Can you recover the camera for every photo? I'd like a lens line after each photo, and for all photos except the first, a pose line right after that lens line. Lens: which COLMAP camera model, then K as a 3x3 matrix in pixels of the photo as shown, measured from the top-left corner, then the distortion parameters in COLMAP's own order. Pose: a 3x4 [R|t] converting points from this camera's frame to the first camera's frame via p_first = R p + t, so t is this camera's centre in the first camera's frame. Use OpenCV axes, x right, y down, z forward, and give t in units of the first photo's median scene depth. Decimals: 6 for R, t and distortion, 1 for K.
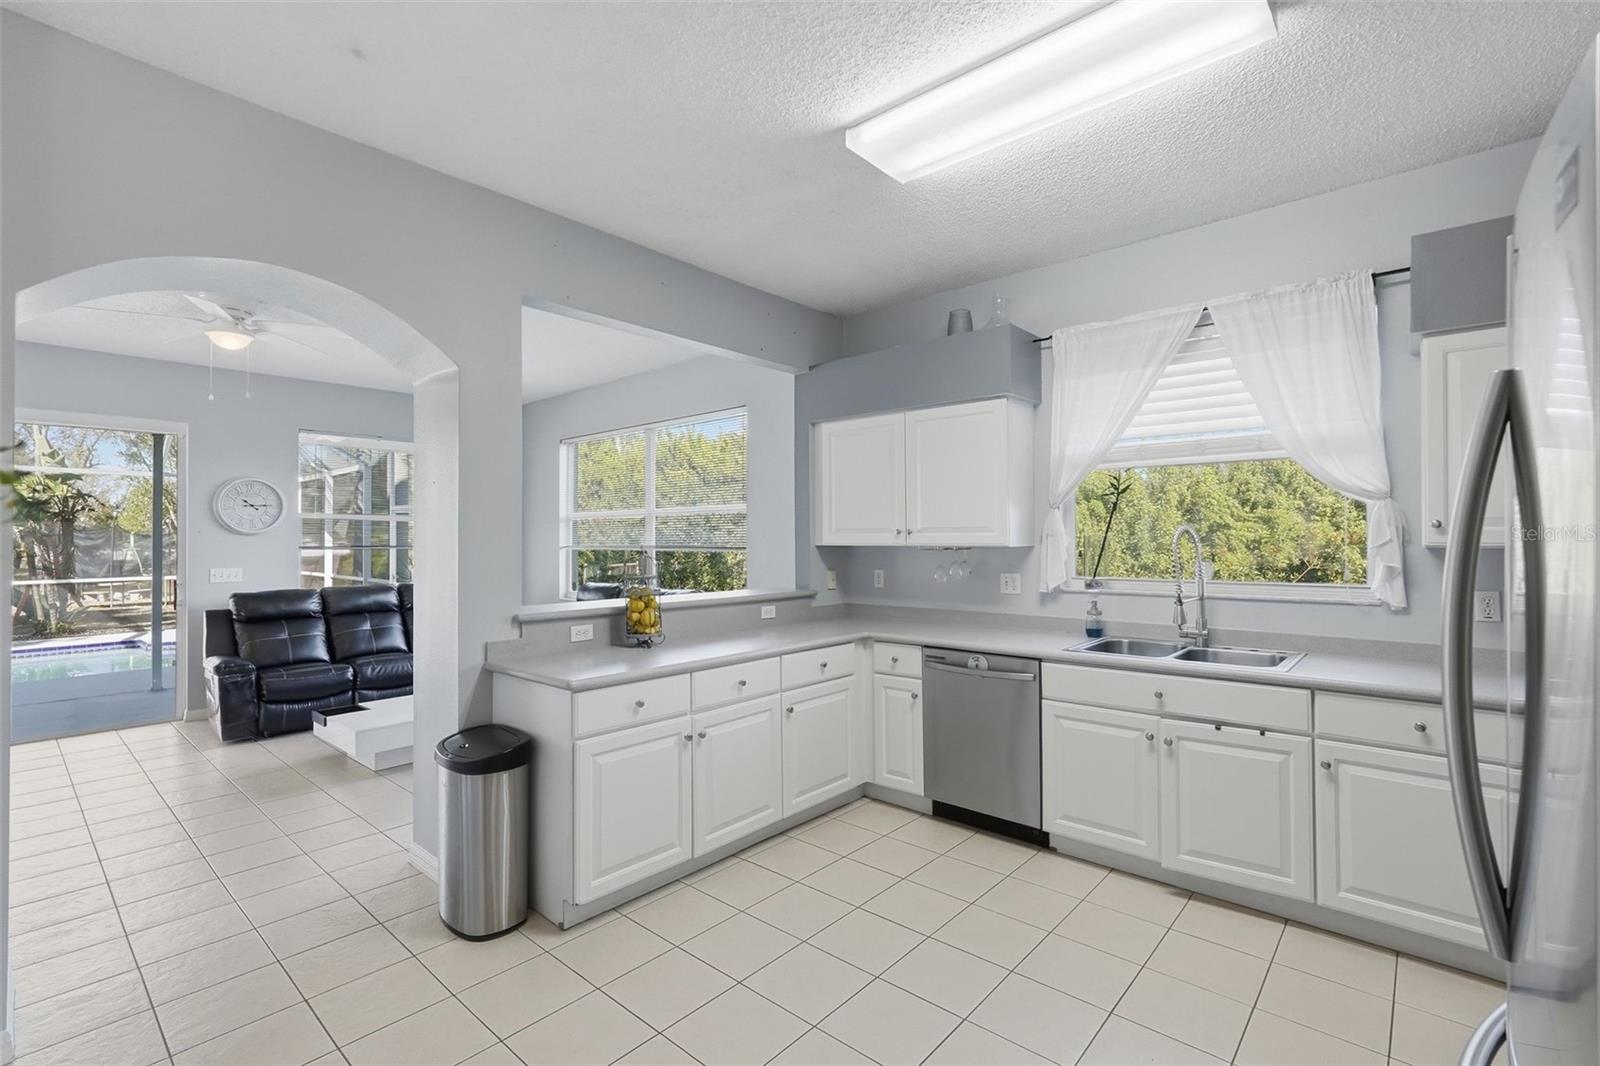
lens RADIAL K [[718.8, 0, 800.0], [0, 718.8, 533.0], [0, 0, 1]] dist [0.001587, 0.000245]
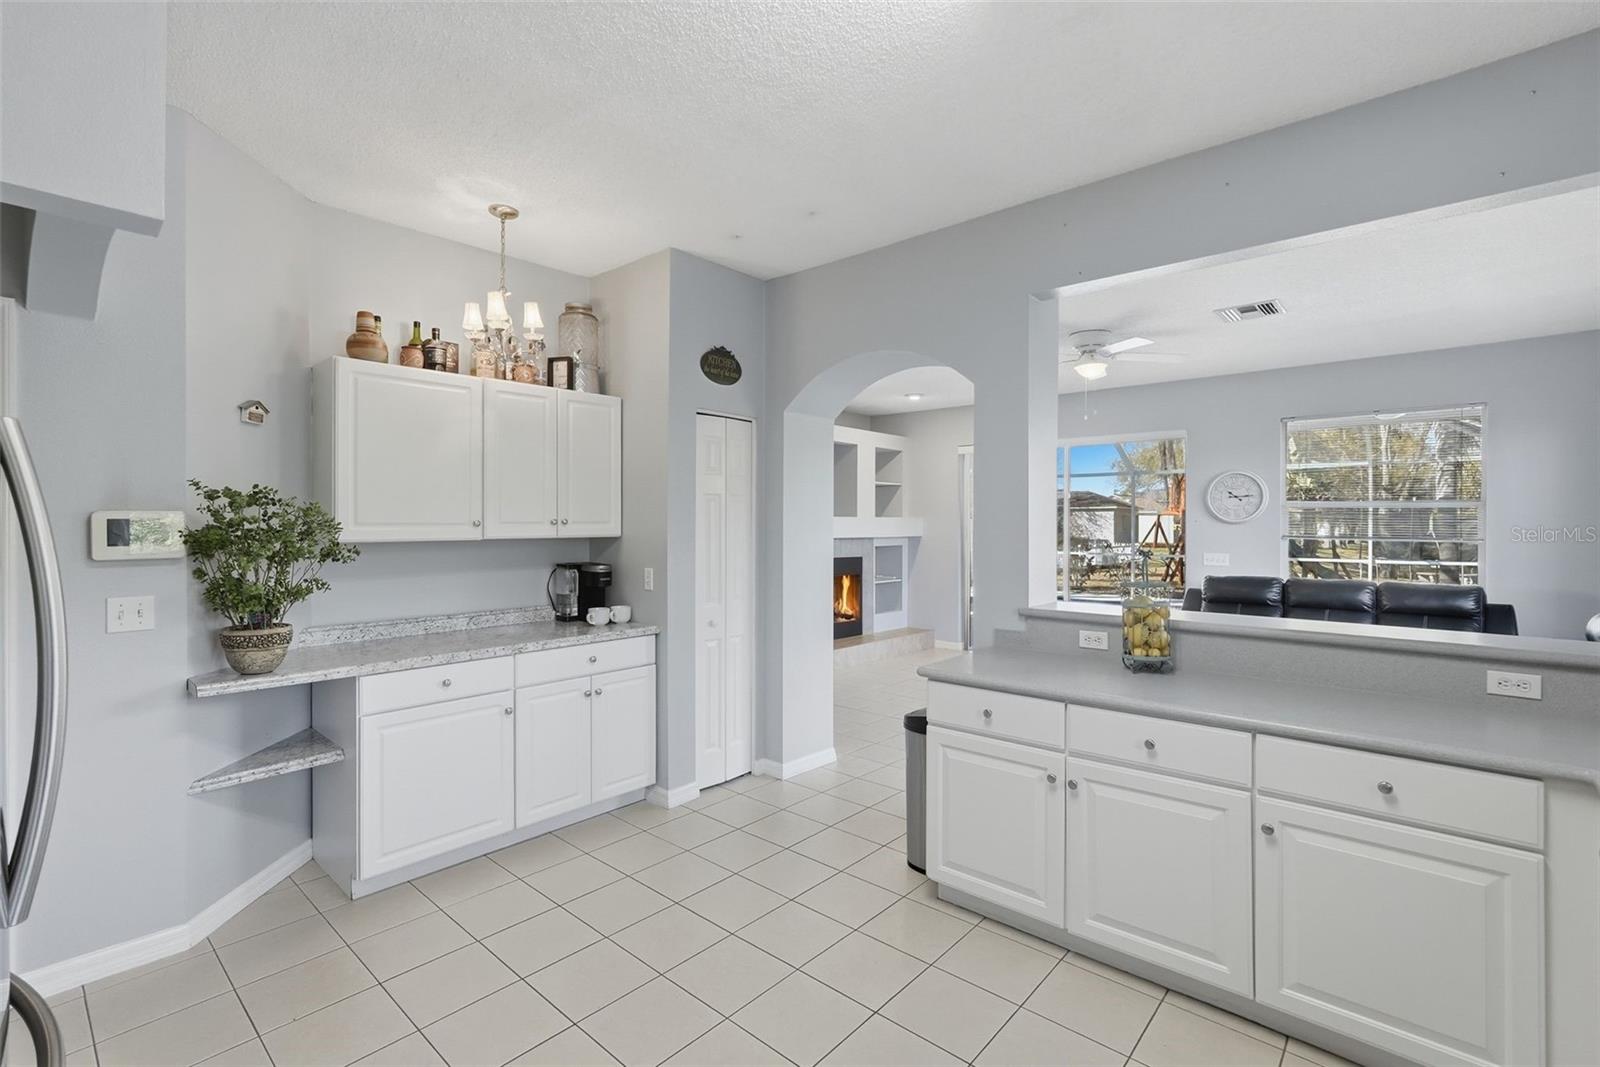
lens RADIAL K [[718.8, 0, 800.0], [0, 718.8, 533.5], [0, 0, 1]] dist [0.001587, 0.000245]
pose [[0.010530, 0.017532, -0.999791, 0.330683], [0.007350, 0.999818, 0.017610, -0.006934], [0.999918, -0.007534, 0.010399, 0.351169]]
